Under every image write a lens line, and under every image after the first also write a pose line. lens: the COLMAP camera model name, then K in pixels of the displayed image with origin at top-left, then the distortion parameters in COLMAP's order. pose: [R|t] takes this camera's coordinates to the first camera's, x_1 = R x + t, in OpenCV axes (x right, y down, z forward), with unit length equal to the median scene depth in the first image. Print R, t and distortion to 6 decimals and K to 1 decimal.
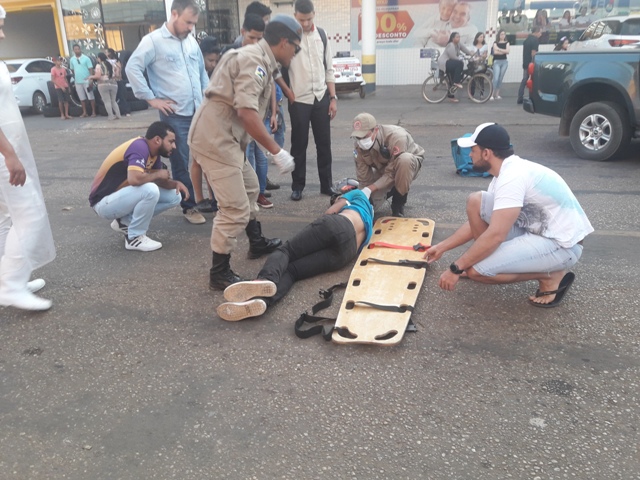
lens RADIAL K [[565.7, 0, 319.1], [0, 565.7, 240.6], [0, 0, 1]] dist [0.040380, -0.051094]
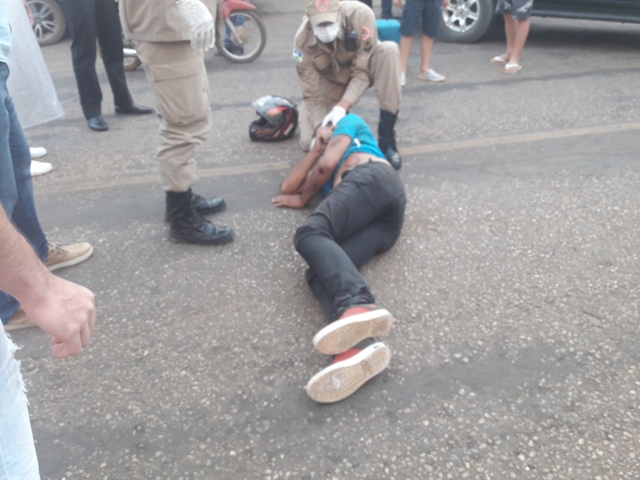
lens RADIAL K [[565.7, 0, 318.1], [0, 565.7, 234.1], [0, 0, 1]] dist [0.040380, -0.051094]
pose [[0.884507, -0.220533, 0.411112, -0.296820], [0.150166, 0.968903, 0.196666, -0.103755], [-0.441699, -0.112218, 0.890117, 0.451290]]
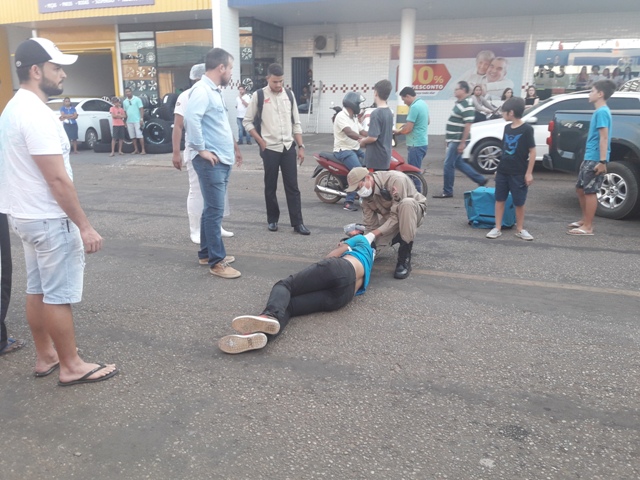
lens RADIAL K [[565.7, 0, 320.4], [0, 565.7, 242.7], [0, 0, 1]] dist [0.040380, -0.051094]
pose [[0.996136, 0.051490, -0.071146, 0.079671], [-0.056224, 0.996219, -0.066225, -0.002311], [0.067467, 0.069970, 0.995265, -0.070516]]
